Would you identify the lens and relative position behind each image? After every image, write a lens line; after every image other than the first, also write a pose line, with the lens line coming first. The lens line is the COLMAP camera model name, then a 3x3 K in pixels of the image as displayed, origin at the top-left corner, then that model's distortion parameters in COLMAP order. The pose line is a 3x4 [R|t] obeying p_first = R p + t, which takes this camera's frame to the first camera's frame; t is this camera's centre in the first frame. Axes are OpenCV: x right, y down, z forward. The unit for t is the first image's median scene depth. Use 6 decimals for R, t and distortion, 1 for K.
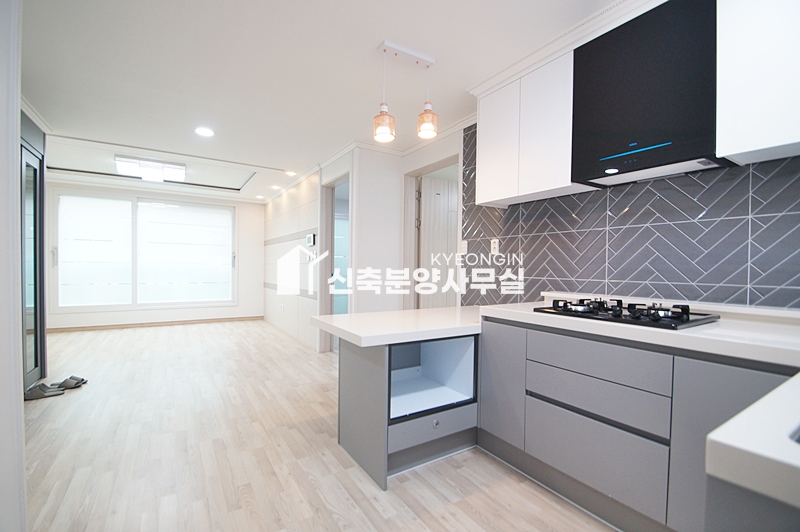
lens RADIAL K [[352.3, 0, 390.5], [0, 352.3, 273.3], [0, 0, 1]] dist [-0.003370, -0.008526]
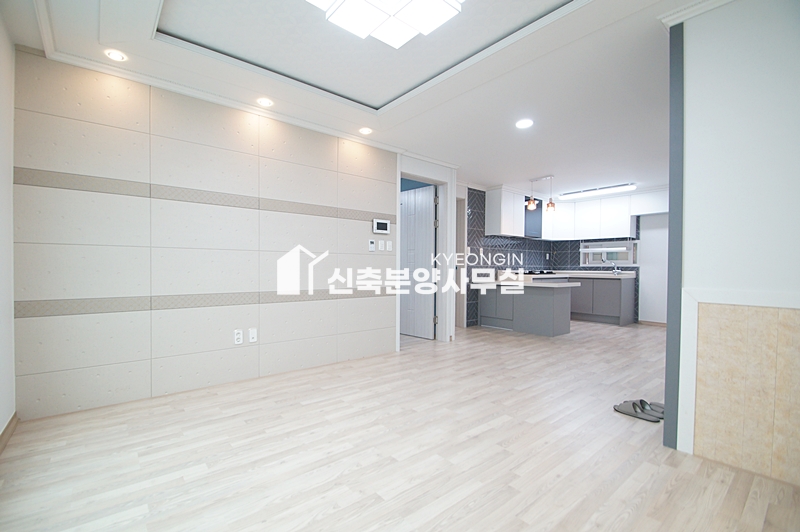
lens RADIAL K [[352.3, 0, 393.3], [0, 352.3, 271.5], [0, 0, 1]] dist [-0.003370, -0.008526]
pose [[-0.126919, -0.025177, 0.991594, -2.284971], [0.010767, 0.999584, 0.026758, -0.022282], [-0.991855, 0.014073, -0.126595, 2.308401]]
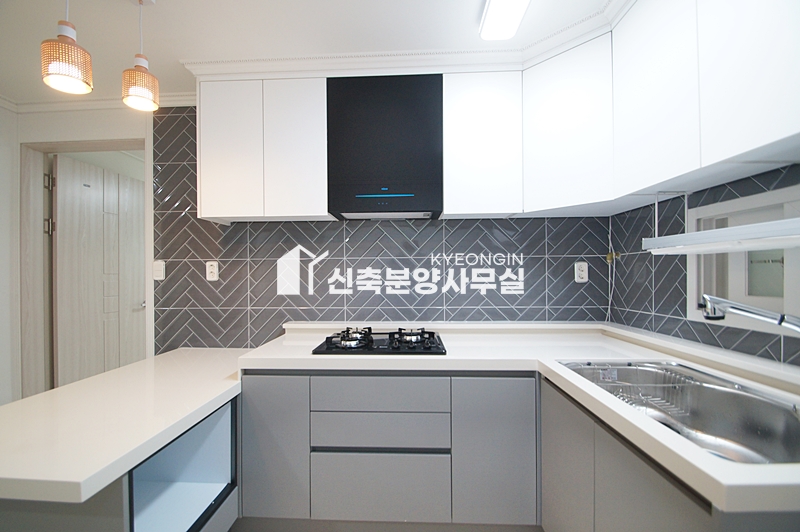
lens RADIAL K [[352.3, 0, 397.4], [0, 352.3, 274.3], [0, 0, 1]] dist [-0.003370, -0.008526]
pose [[0.557942, -0.016543, 0.829715, -0.169609], [0.029250, 0.999572, 0.000260, -0.072579], [-0.829364, 0.024124, 0.558187, 0.265765]]
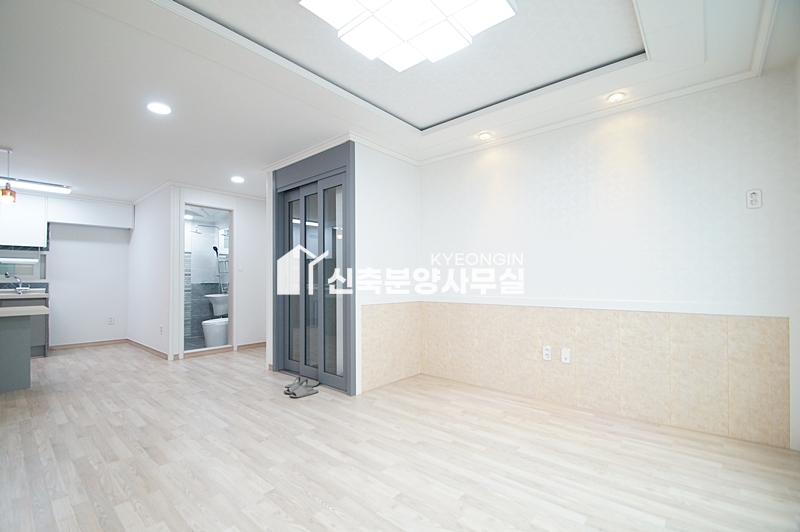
lens RADIAL K [[352.3, 0, 391.0], [0, 352.3, 273.1], [0, 0, 1]] dist [-0.003370, -0.008526]
pose [[-0.958830, -0.012794, -0.283691, -1.263309], [-0.012146, 0.999918, -0.004042, -0.048687], [0.283719, -0.000430, -0.958907, 2.932371]]
